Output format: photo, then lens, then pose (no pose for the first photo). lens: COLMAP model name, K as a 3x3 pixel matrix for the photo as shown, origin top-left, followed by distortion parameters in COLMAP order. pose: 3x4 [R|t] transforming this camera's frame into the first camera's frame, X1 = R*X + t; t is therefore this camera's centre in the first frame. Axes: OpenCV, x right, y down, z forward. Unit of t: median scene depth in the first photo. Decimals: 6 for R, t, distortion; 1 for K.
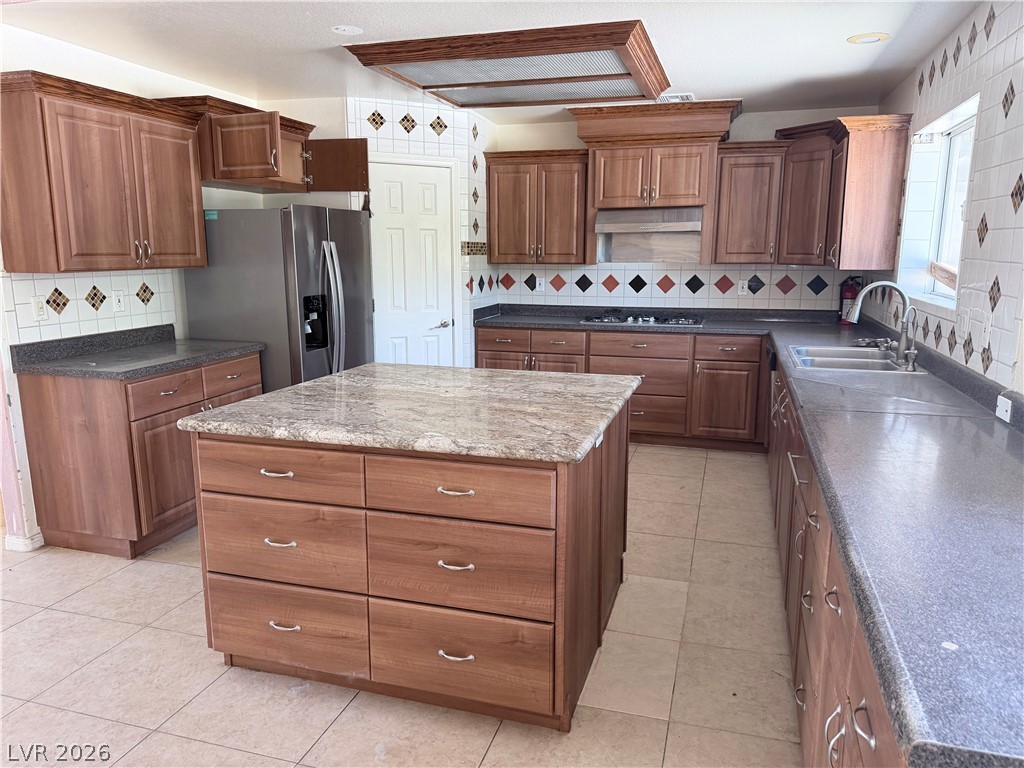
lens RADIAL K [[728.2, 0, 503.3], [0, 728.2, 385.8], [0, 0, 1]] dist [0.079941, -0.077807]
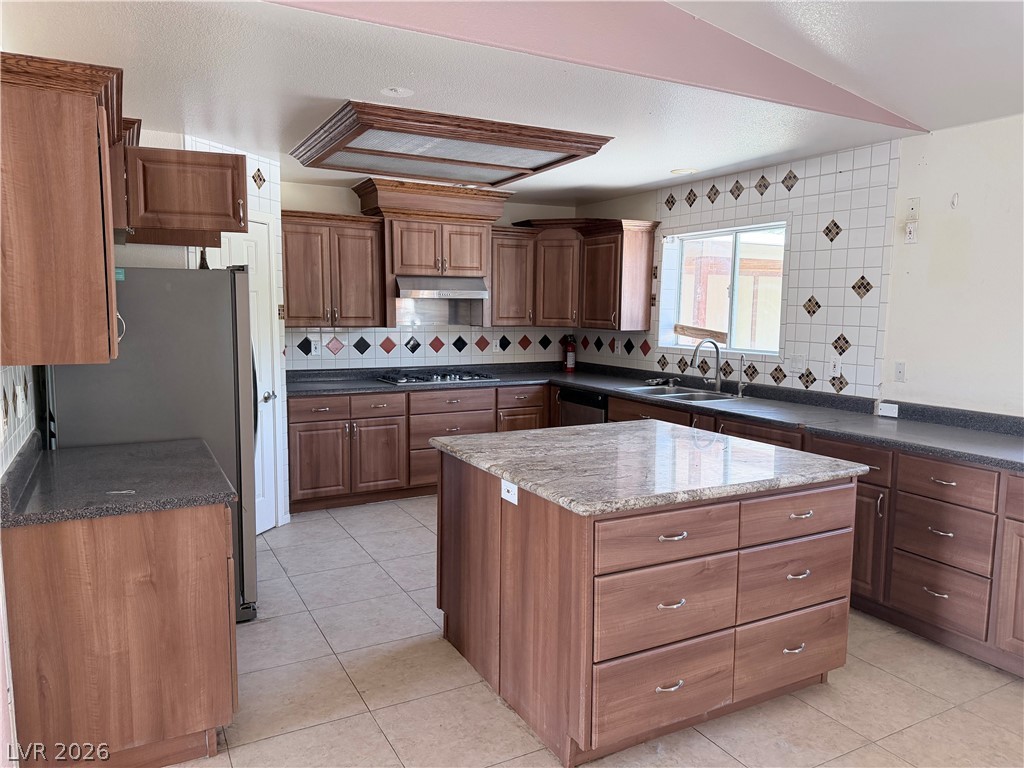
lens RADIAL K [[728.2, 0, 504.0], [0, 728.2, 392.6], [0, 0, 1]] dist [0.079941, -0.077807]
pose [[0.700254, -0.081626, 0.709212, -0.574754], [0.126301, 0.991936, -0.010540, -0.050685], [-0.702633, 0.096955, 0.704916, 0.193692]]
